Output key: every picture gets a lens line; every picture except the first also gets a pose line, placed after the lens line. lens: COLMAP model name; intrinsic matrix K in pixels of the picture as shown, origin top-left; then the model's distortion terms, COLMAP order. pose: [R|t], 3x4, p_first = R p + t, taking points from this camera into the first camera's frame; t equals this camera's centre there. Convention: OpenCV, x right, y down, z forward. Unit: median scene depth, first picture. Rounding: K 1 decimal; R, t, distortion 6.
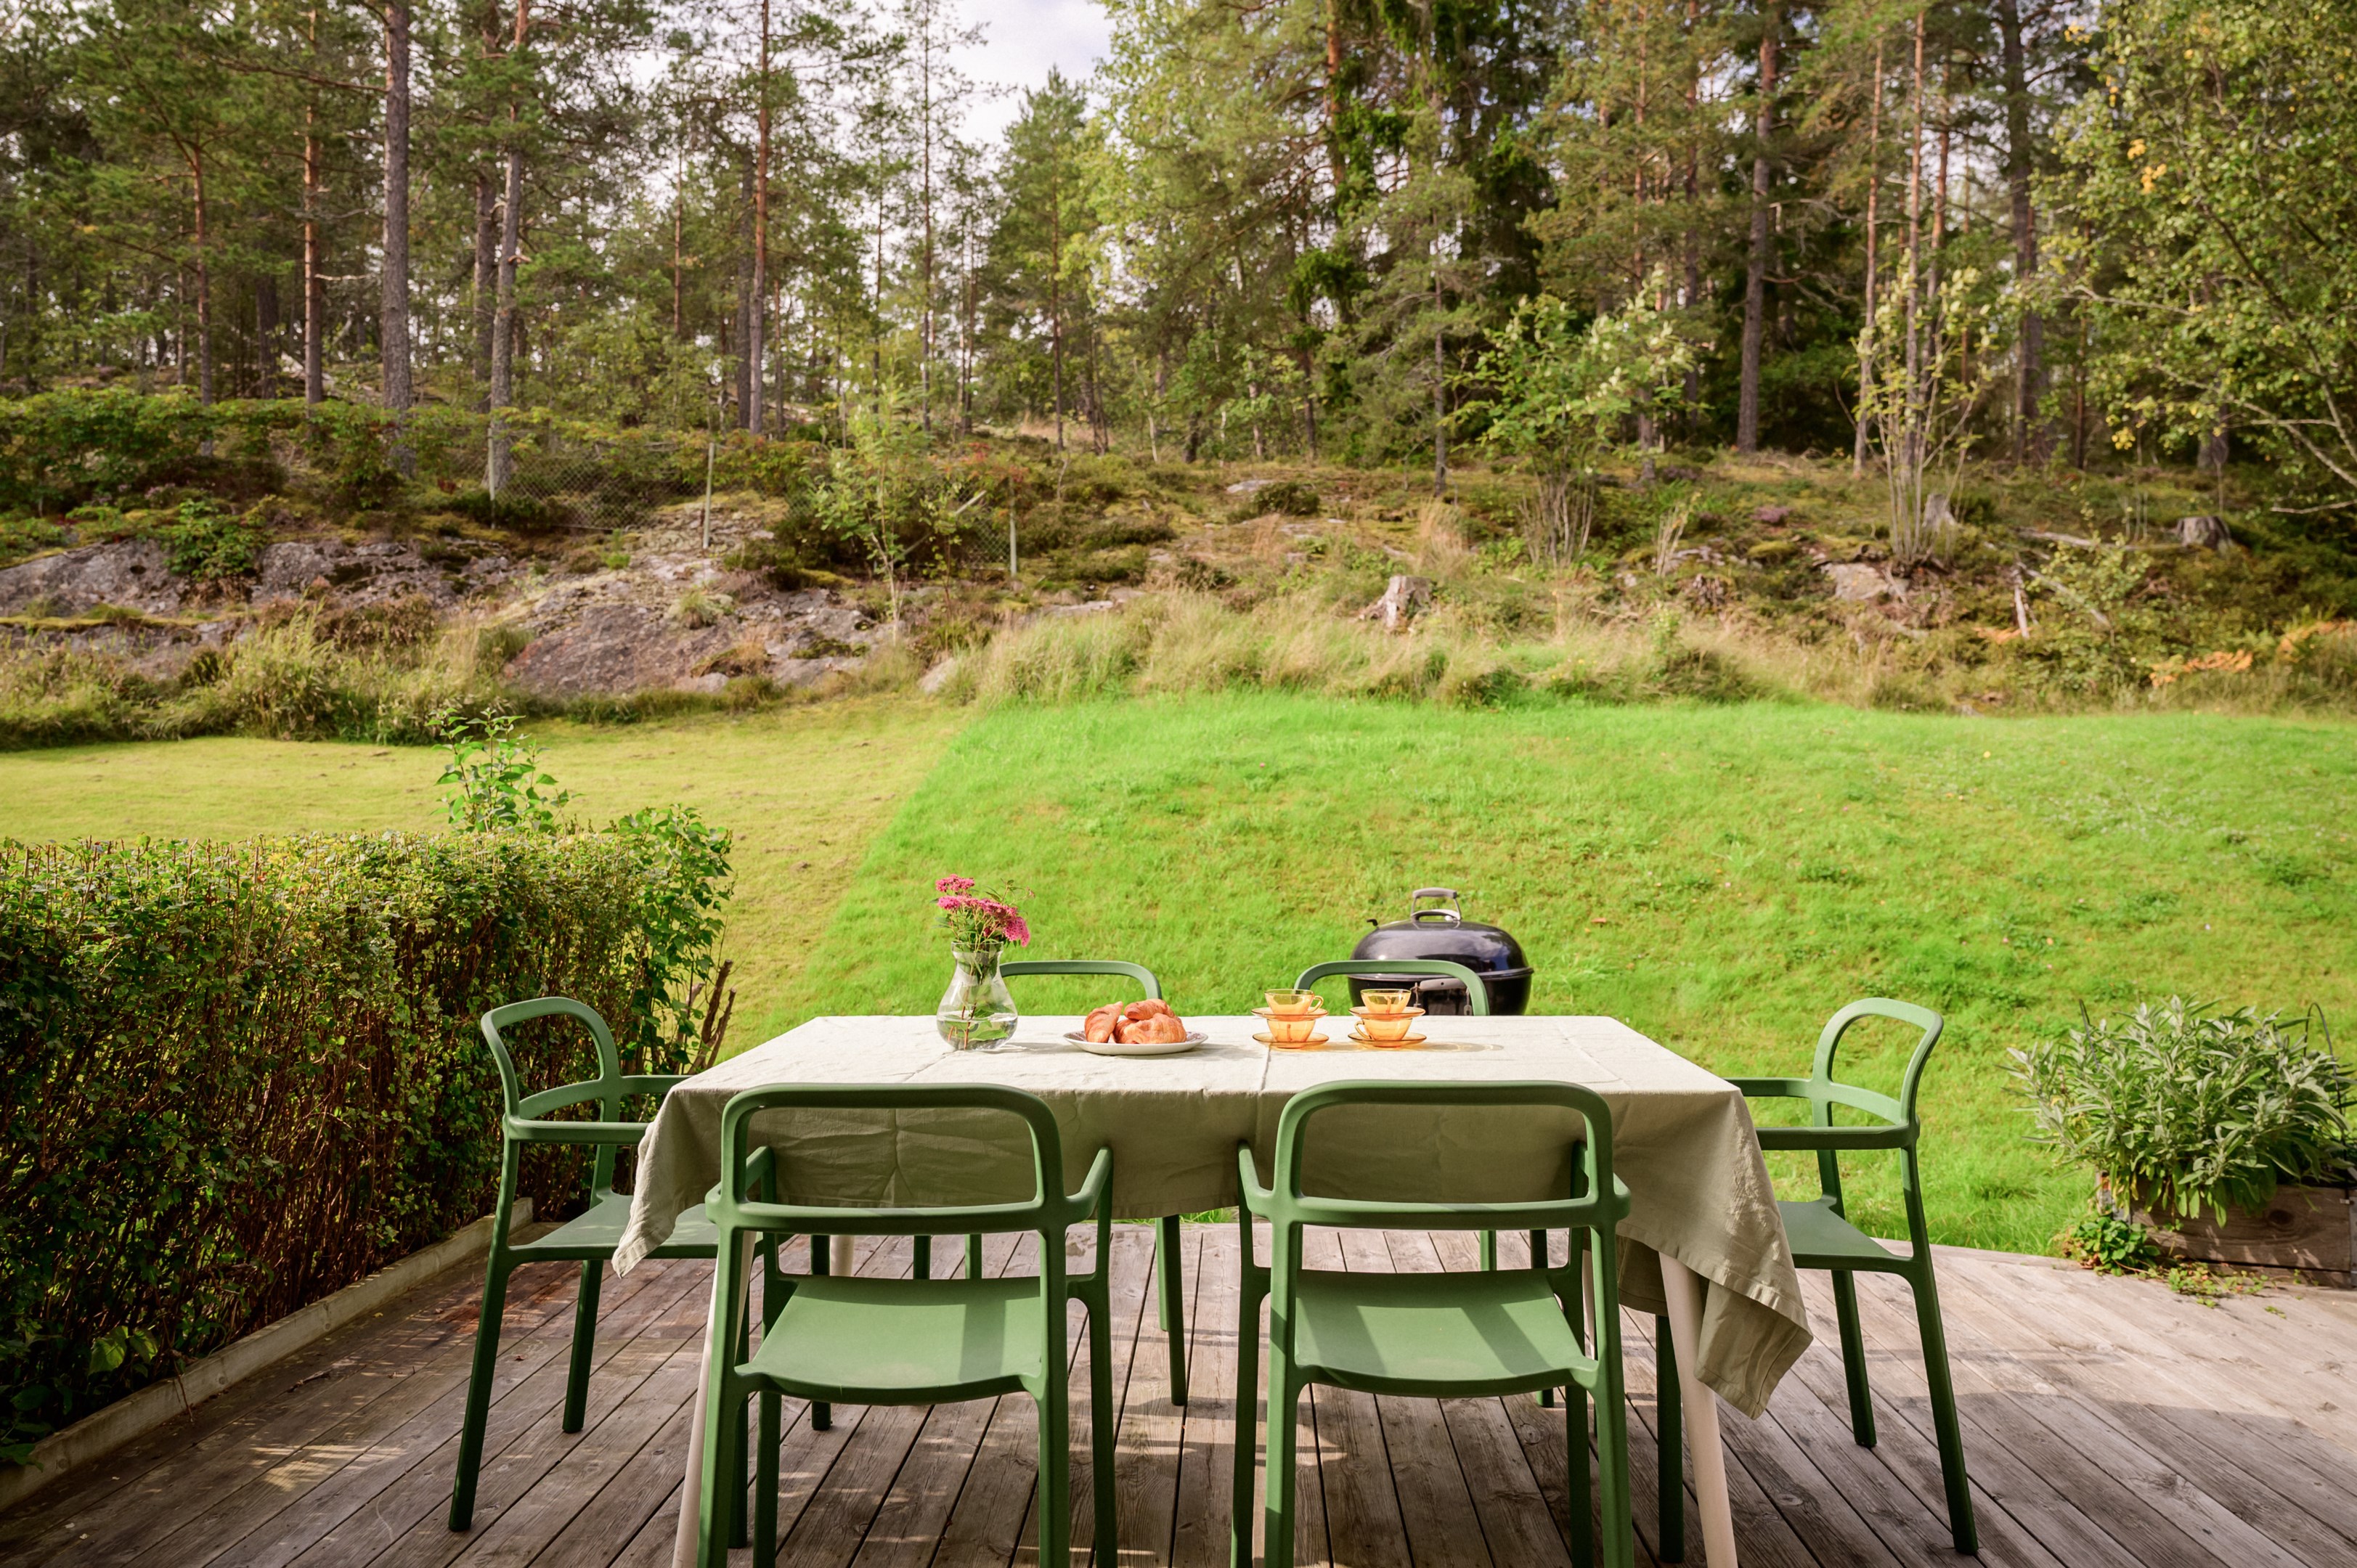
lens RADIAL K [[1775.9, 0, 1179.8], [0, 1775.9, 786.5], [0, 0, 1]] dist [0.001610, 0.002211]
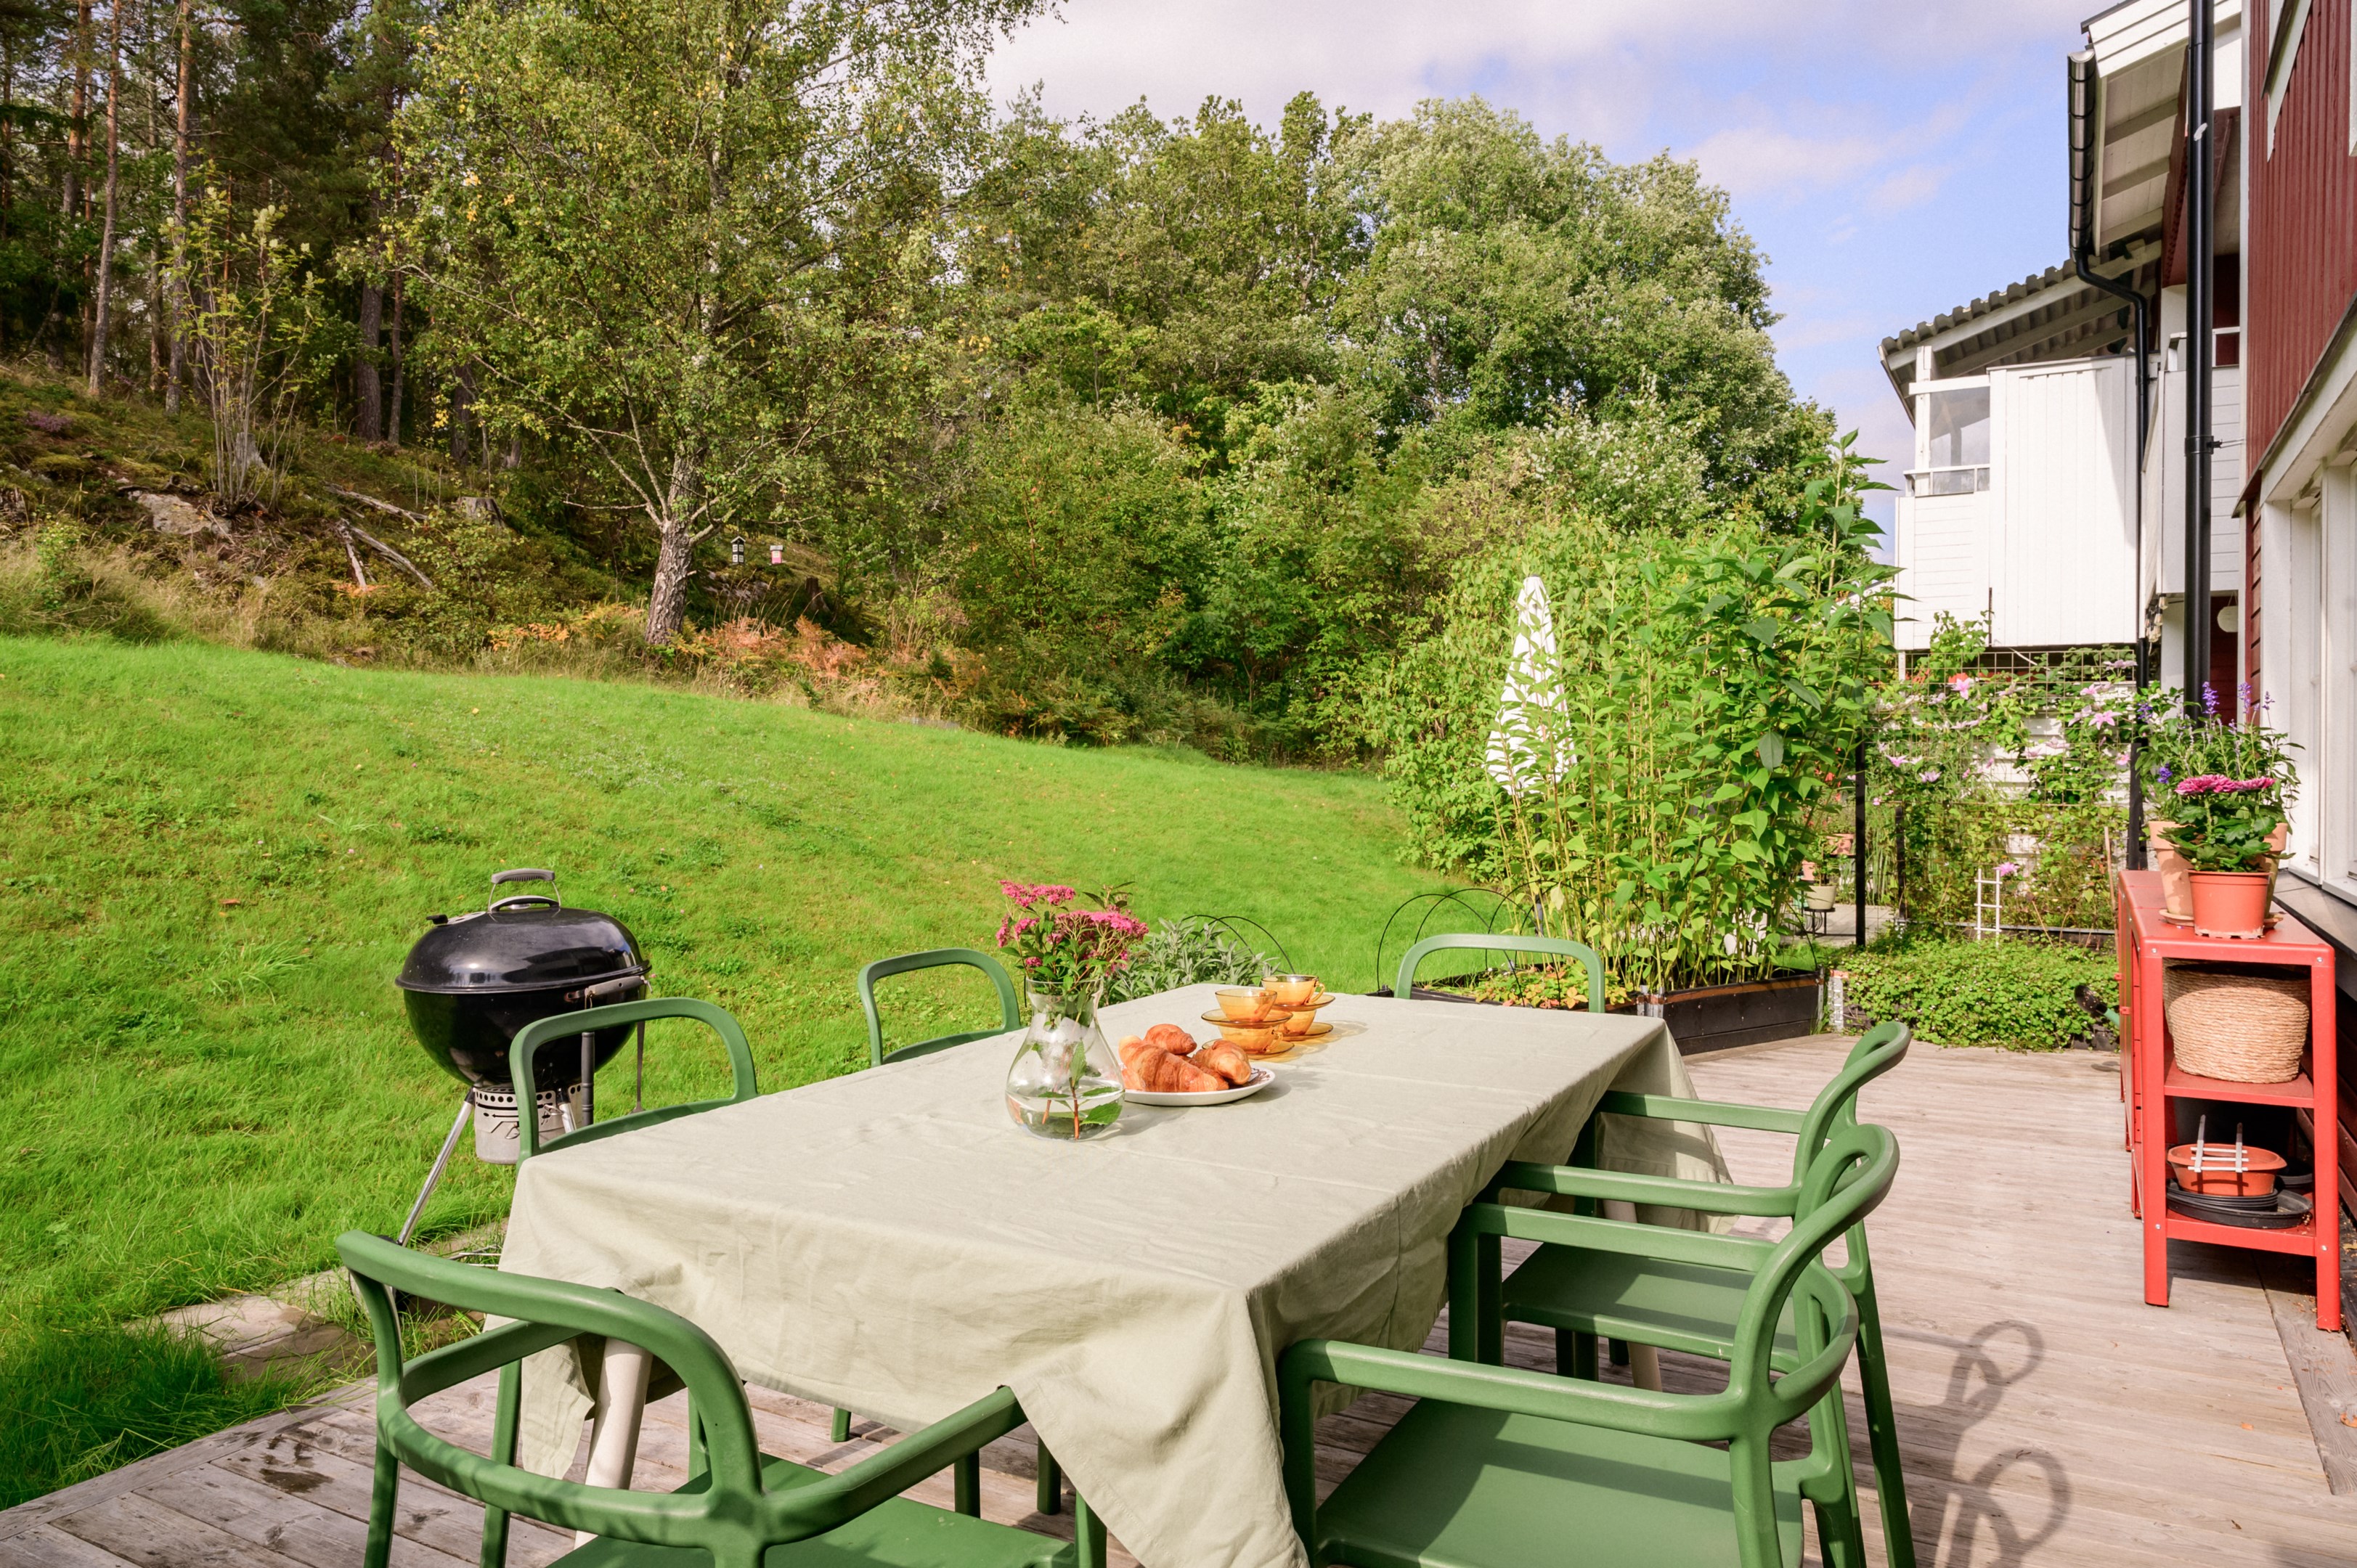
lens RADIAL K [[1616.0, 0, 1177.8], [0, 1616.0, 781.6], [0, 0, 1]] dist [-0.007522, -0.003139]
pose [[0.459994, -0.005721, 0.887903, -0.121791], [-0.016459, 0.999752, 0.014968, 0.001597], [-0.887769, -0.021499, 0.459786, 0.157396]]
